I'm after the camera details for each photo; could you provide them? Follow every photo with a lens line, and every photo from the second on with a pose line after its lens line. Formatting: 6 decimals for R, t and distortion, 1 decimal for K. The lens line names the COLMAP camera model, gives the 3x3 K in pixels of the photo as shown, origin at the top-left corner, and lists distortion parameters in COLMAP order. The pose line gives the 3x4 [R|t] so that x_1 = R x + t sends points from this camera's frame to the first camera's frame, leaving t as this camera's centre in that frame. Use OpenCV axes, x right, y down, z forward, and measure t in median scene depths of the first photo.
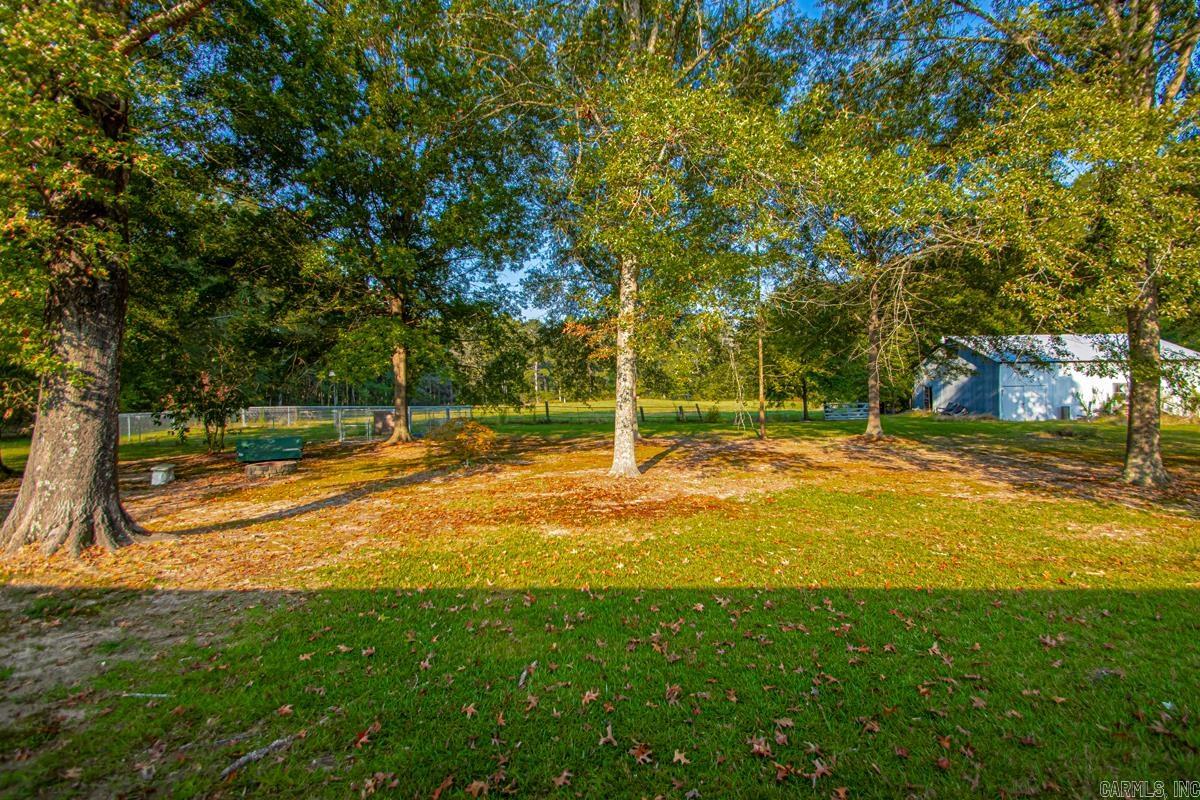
lens RADIAL K [[555.3, 0, 607.3], [0, 555.3, 401.3], [0, 0, 1]] dist [0.017923, -0.022246]
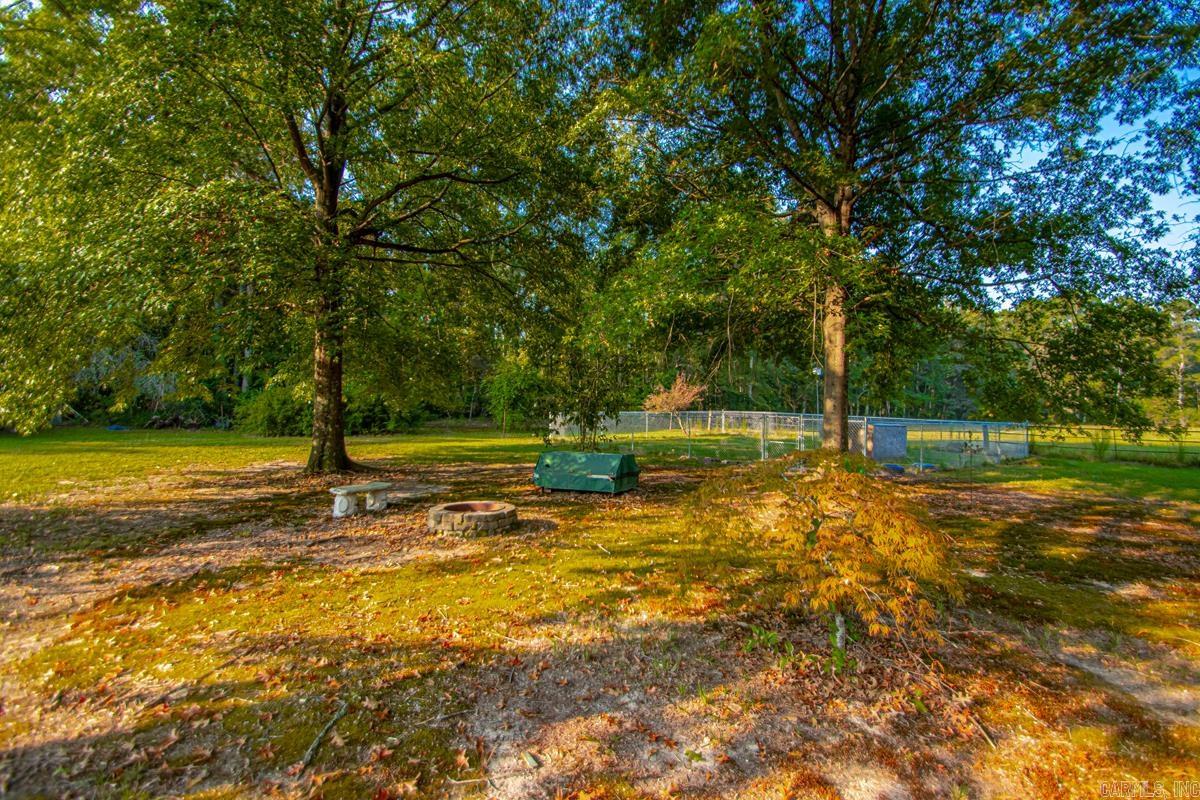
lens RADIAL K [[555.3, 0, 607.3], [0, 555.3, 401.3], [0, 0, 1]] dist [0.017923, -0.022246]
pose [[0.594403, 0.019297, -0.803936, -0.147037], [-0.035075, 0.999383, -0.001944, 0.010838], [0.803402, 0.029353, 0.594713, 1.042466]]
